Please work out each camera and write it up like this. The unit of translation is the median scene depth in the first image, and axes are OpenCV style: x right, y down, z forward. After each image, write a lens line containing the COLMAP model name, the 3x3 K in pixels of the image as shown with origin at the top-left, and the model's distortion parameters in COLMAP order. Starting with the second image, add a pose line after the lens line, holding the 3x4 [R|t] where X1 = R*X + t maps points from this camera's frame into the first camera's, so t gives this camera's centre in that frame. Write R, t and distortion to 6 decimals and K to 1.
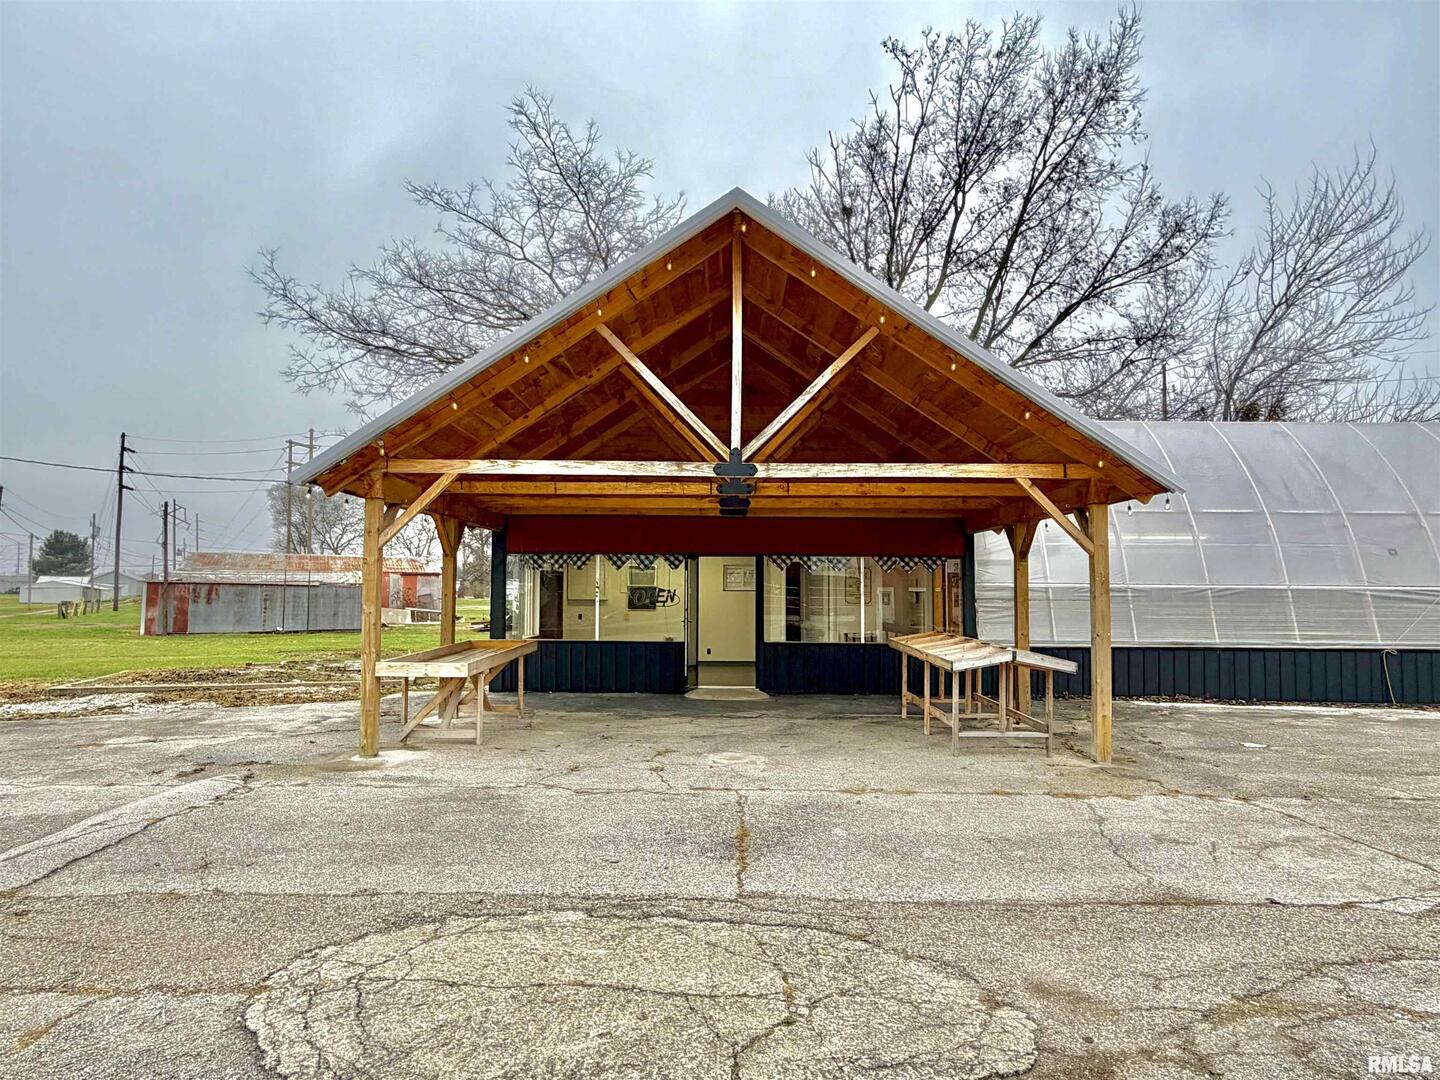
lens RADIAL K [[891.1, 0, 716.9], [0, 891.1, 538.0], [0, 0, 1]] dist [0.000116, -0.003177]
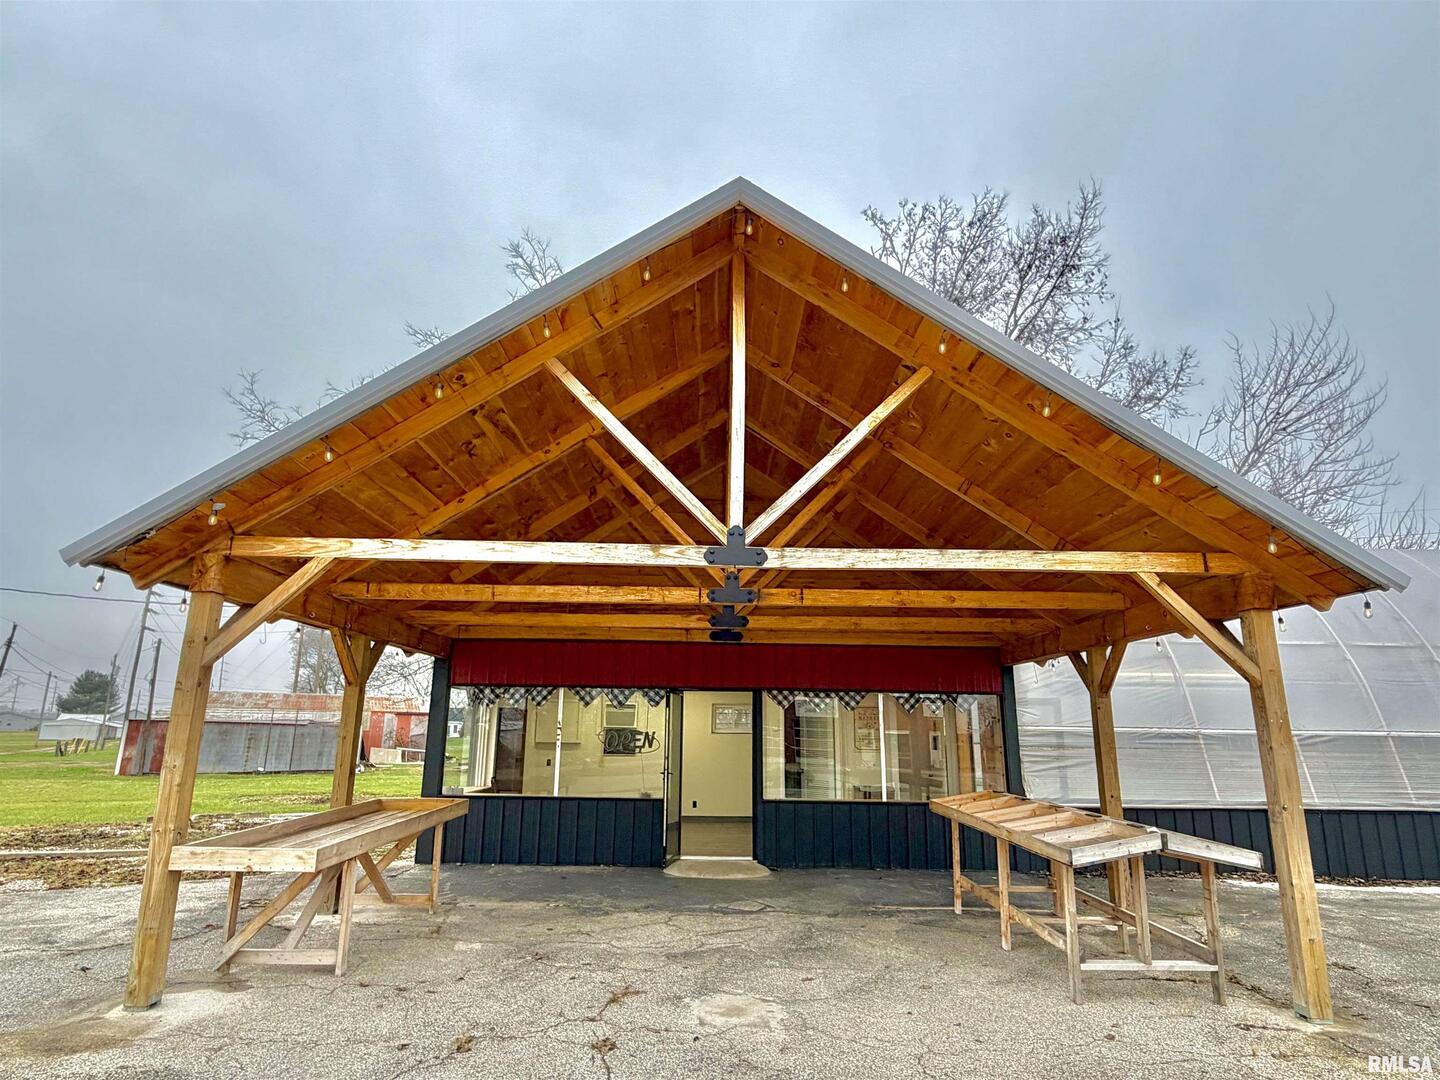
lens RADIAL K [[790.2, 0, 718.3], [0, 790.2, 541.4], [0, 0, 1]] dist [-0.000660, 0.000314]
pose [[0.999786, 0.010766, 0.017654, -0.002636], [-0.007473, 0.984187, -0.176973, 0.013650], [-0.019280, 0.176804, 0.984057, 0.255358]]
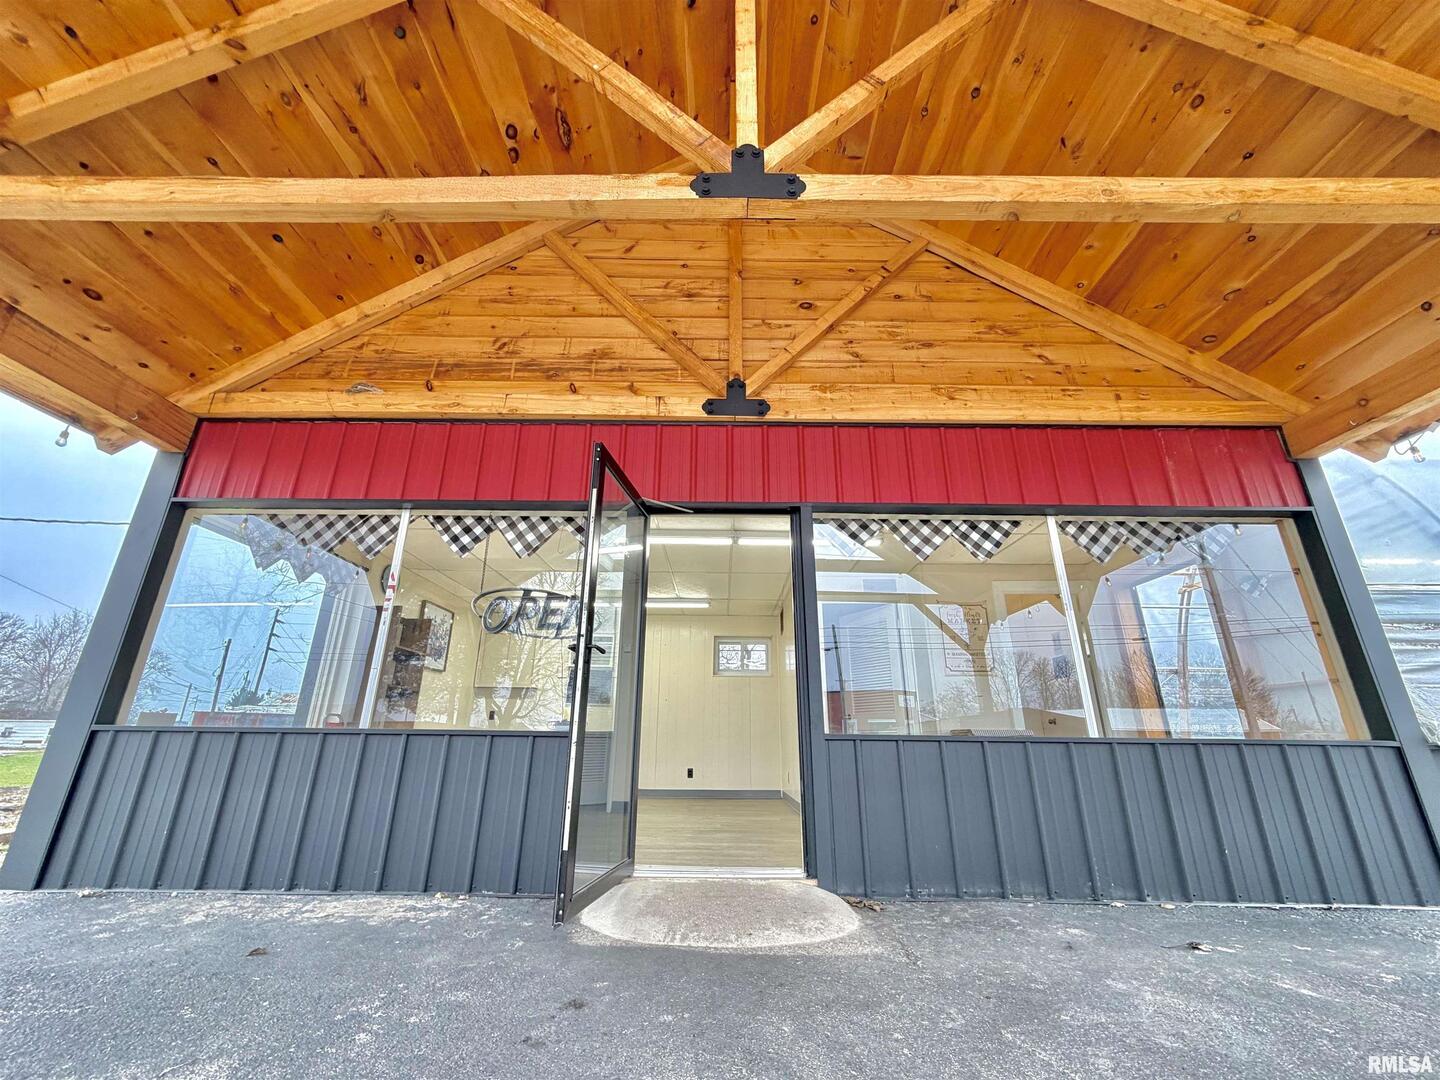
lens RADIAL K [[572.8, 0, 714.3], [0, 572.8, 541.4], [0, 0, 1]] dist [-0.000833, 0.000217]
pose [[0.999982, 0.004681, 0.003618, 0.007992], [-0.003535, 0.963088, -0.269163, 0.105022], [-0.004744, 0.269145, 0.963088, 0.760123]]
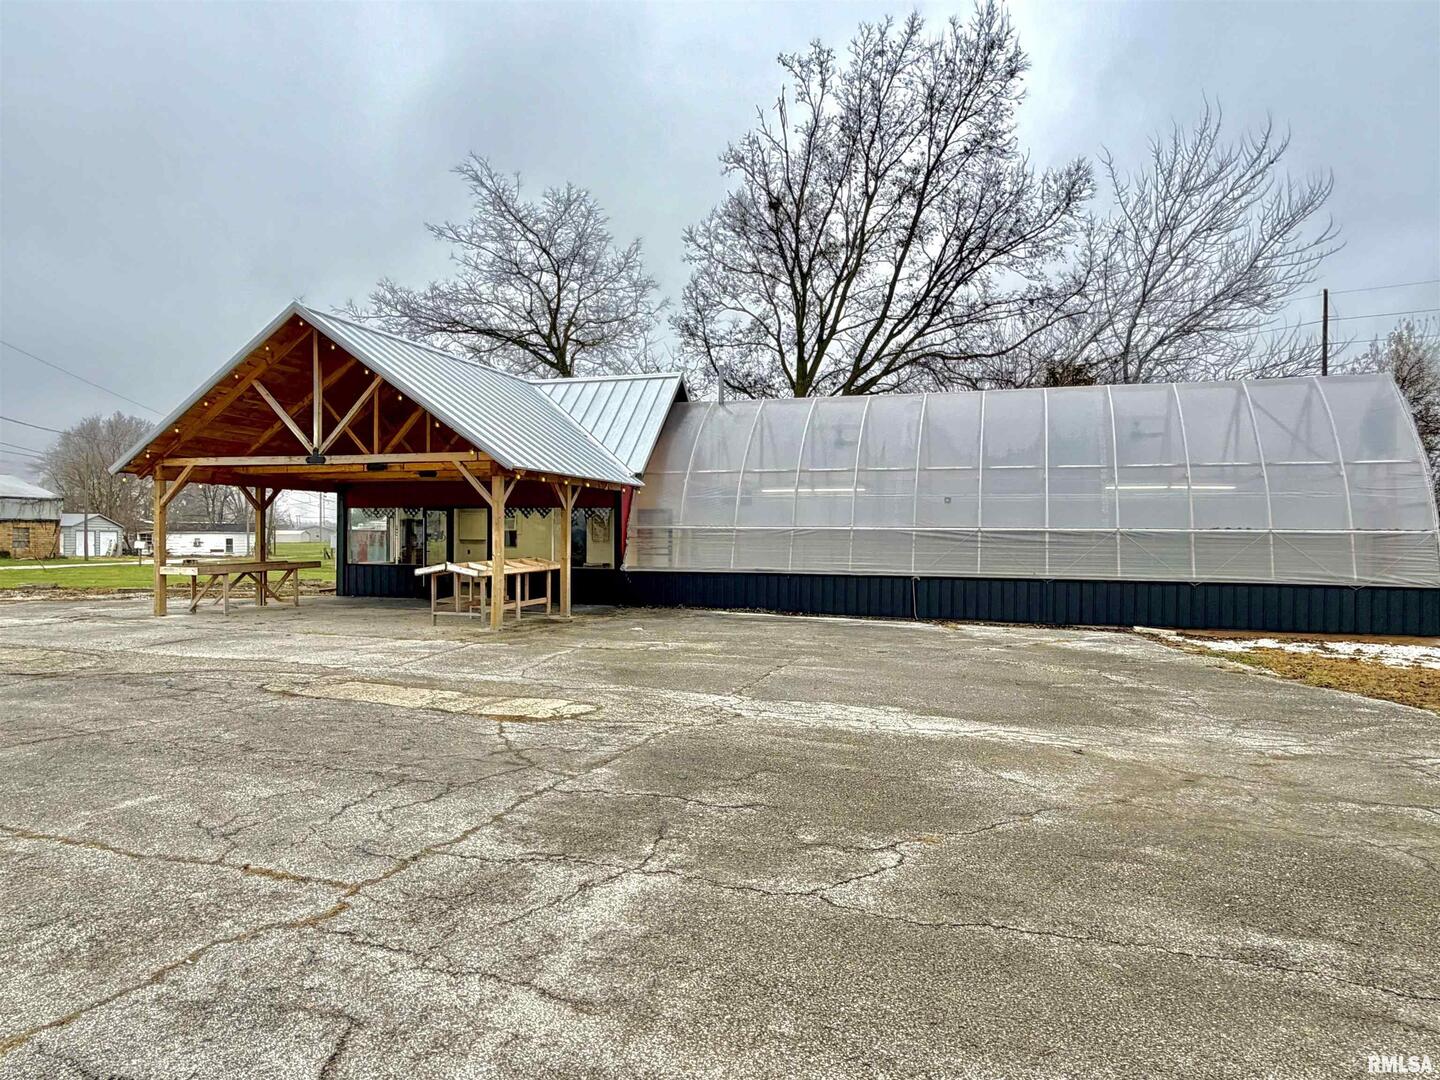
lens RADIAL K [[891.1, 0, 713.9], [0, 891.1, 547.5], [0, 0, 1]] dist [0.000116, -0.003177]
pose [[0.956109, 0.003866, -0.292985, 0.842422], [0.015669, 0.997808, 0.064298, -0.003267], [0.292591, -0.066067, 0.953953, -0.300880]]
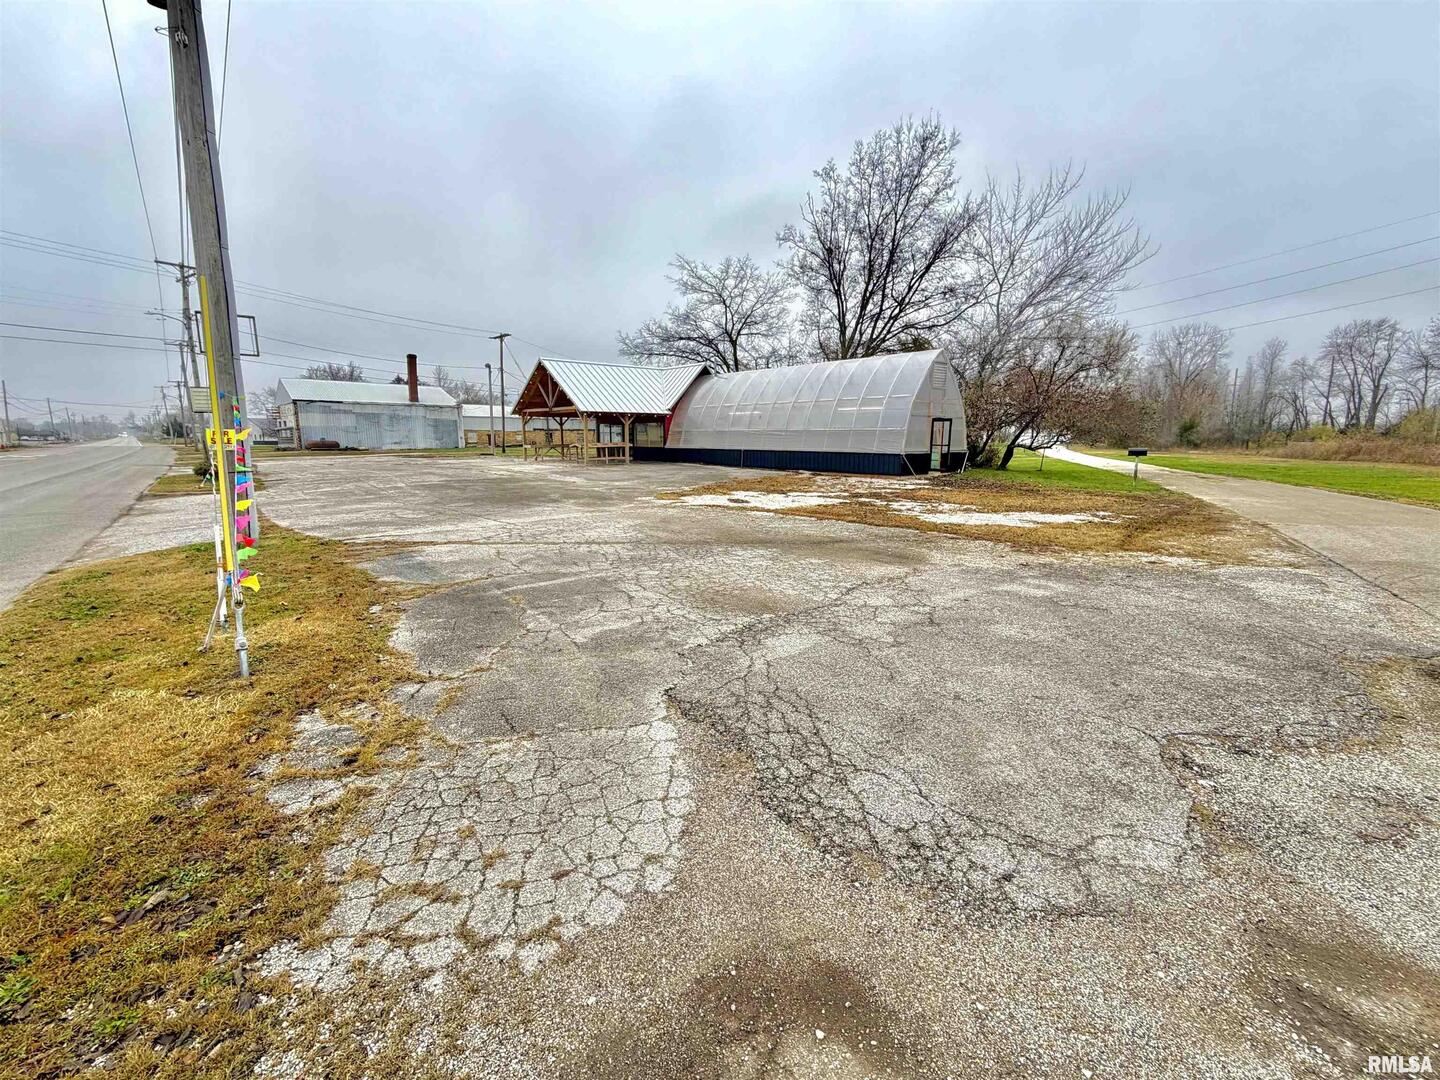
lens RADIAL K [[619.5, 0, 716.9], [0, 619.5, 542.8], [0, 0, 1]] dist [-0.002591, -0.000002]
pose [[0.664822, 0.120871, -0.737158, 2.310996], [0.046522, 0.978207, 0.202353, 0.001073], [0.745552, -0.168823, 0.644710, -0.519605]]
